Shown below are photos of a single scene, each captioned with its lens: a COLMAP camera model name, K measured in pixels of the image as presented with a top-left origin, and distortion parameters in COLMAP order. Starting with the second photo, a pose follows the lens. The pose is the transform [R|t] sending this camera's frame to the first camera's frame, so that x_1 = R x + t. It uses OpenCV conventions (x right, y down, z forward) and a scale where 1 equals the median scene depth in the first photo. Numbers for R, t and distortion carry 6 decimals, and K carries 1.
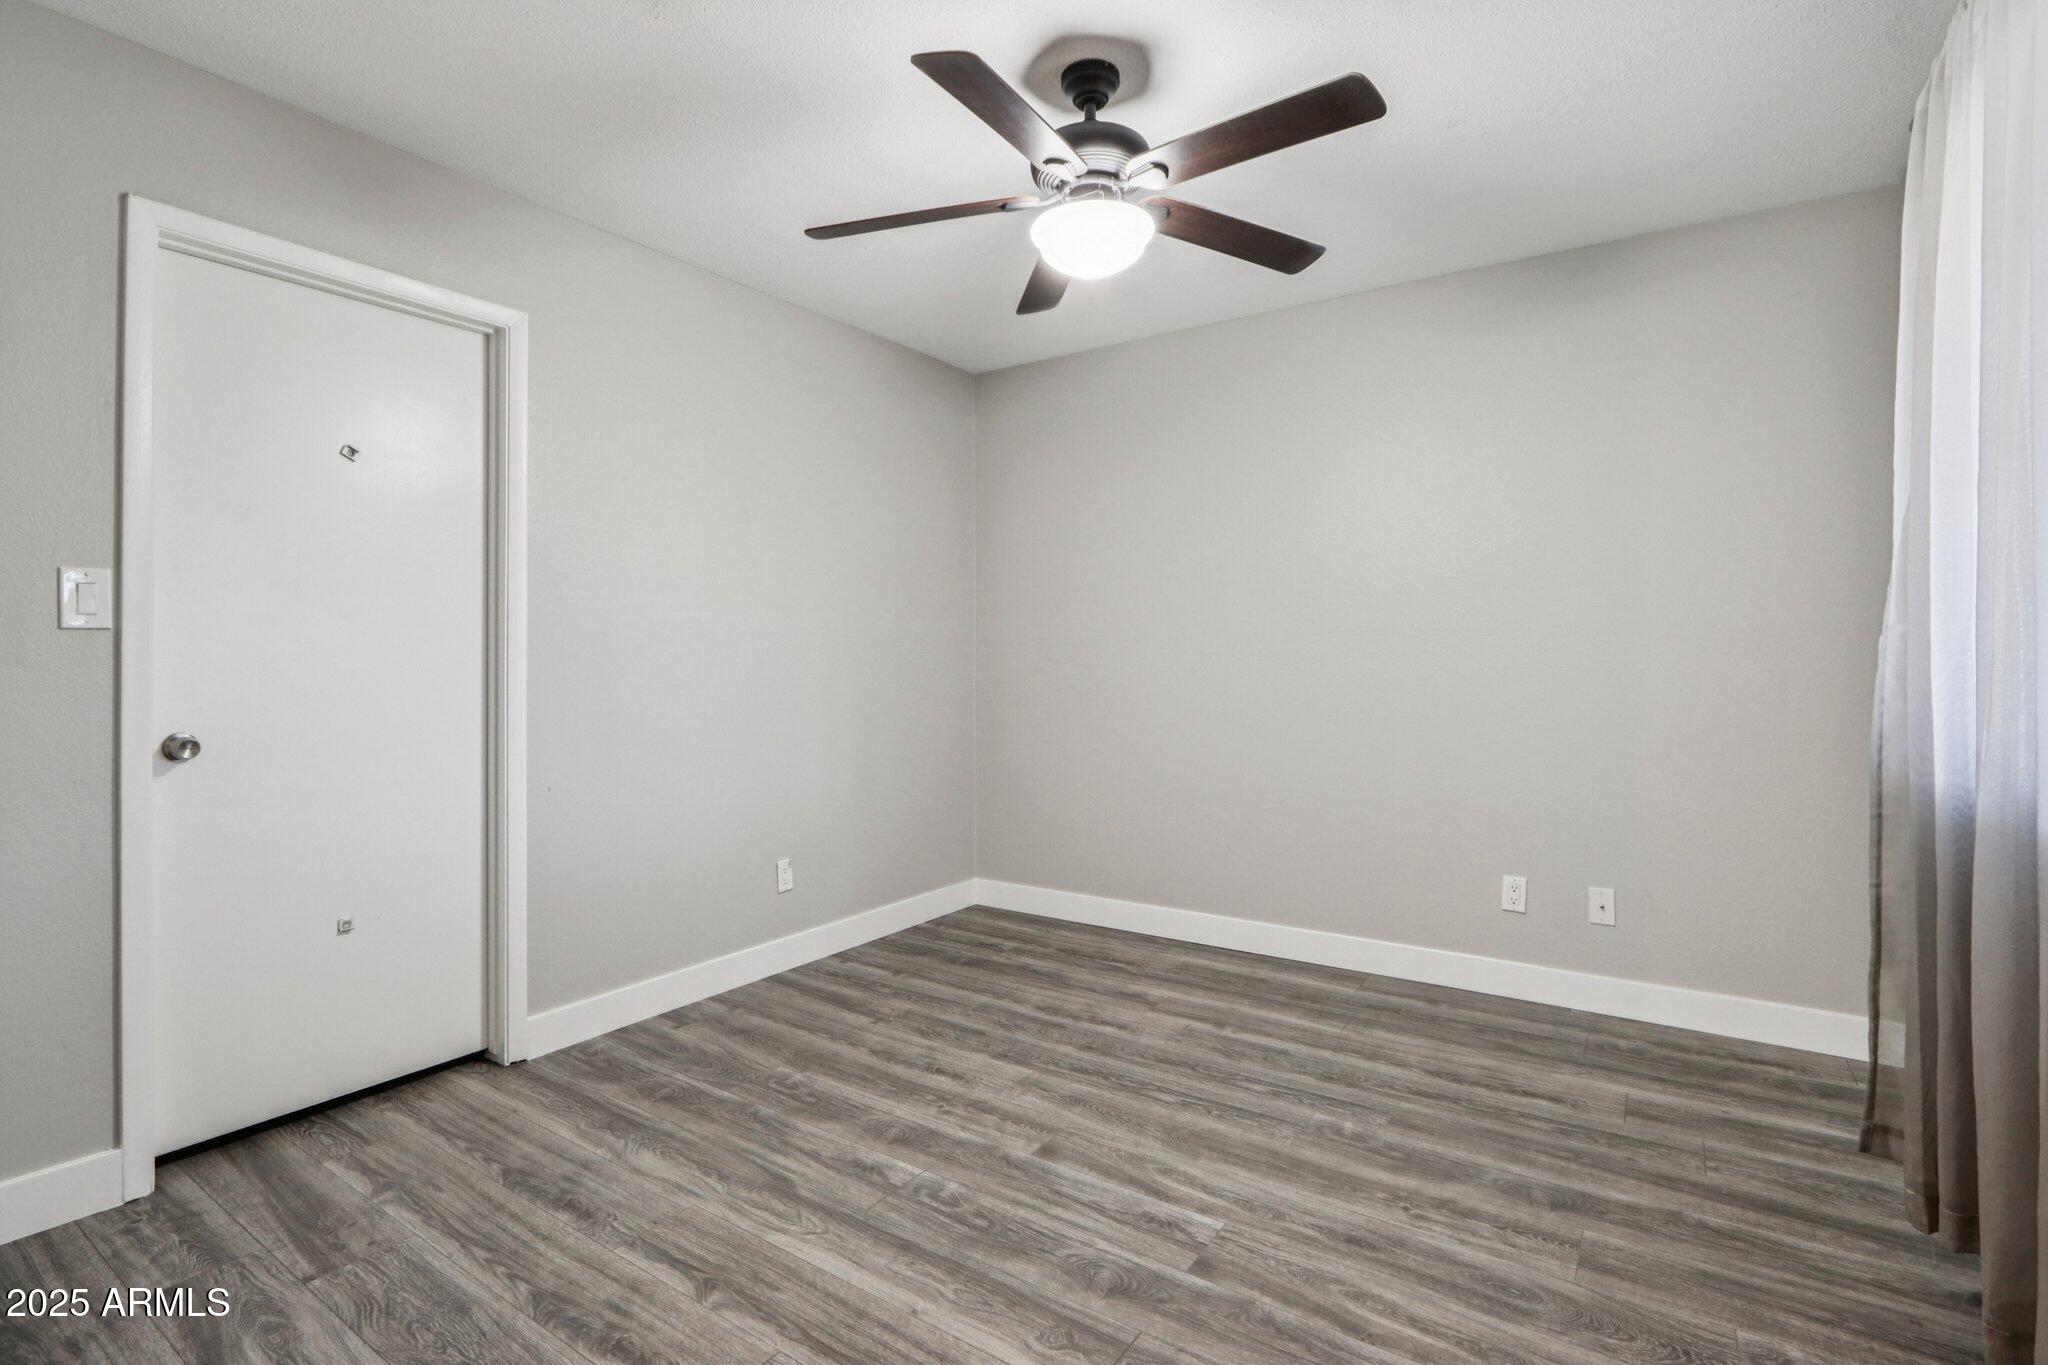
lens RADIAL K [[968.4, 0, 1003.9], [0, 968.4, 670.1], [0, 0, 1]] dist [-0.017303, 0.000673]
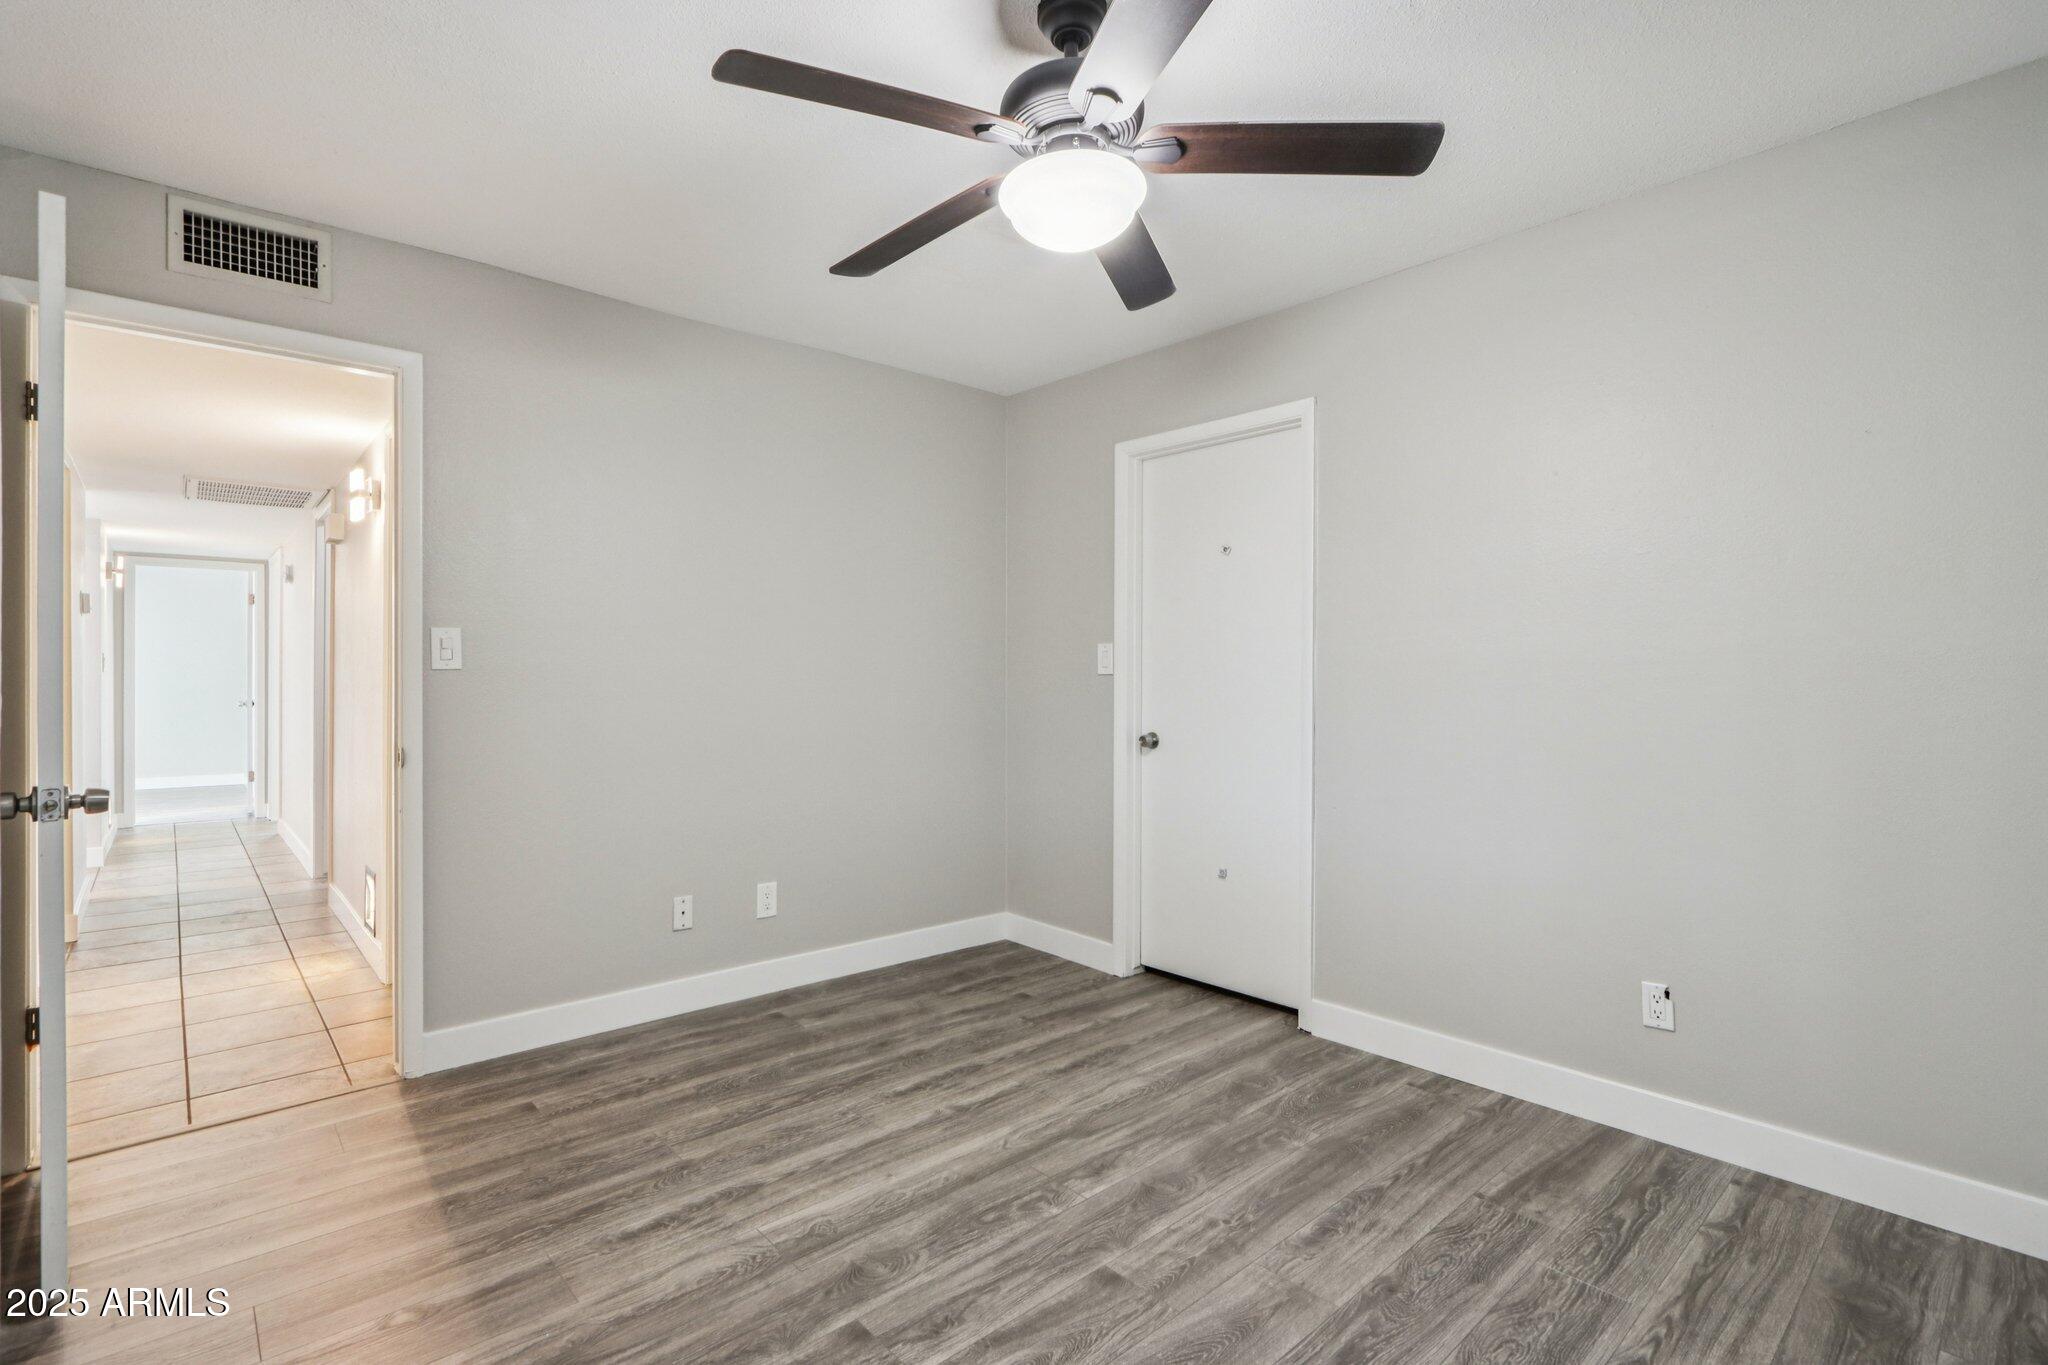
lens RADIAL K [[968.4, 0, 1008.6], [0, 968.4, 678.4], [0, 0, 1]] dist [-0.017303, 0.000673]
pose [[-0.242752, 0.004188, -0.970079, 0.834222], [-0.012097, 0.999900, 0.007344, -0.040324], [0.970013, 0.013517, -0.242677, 1.032229]]
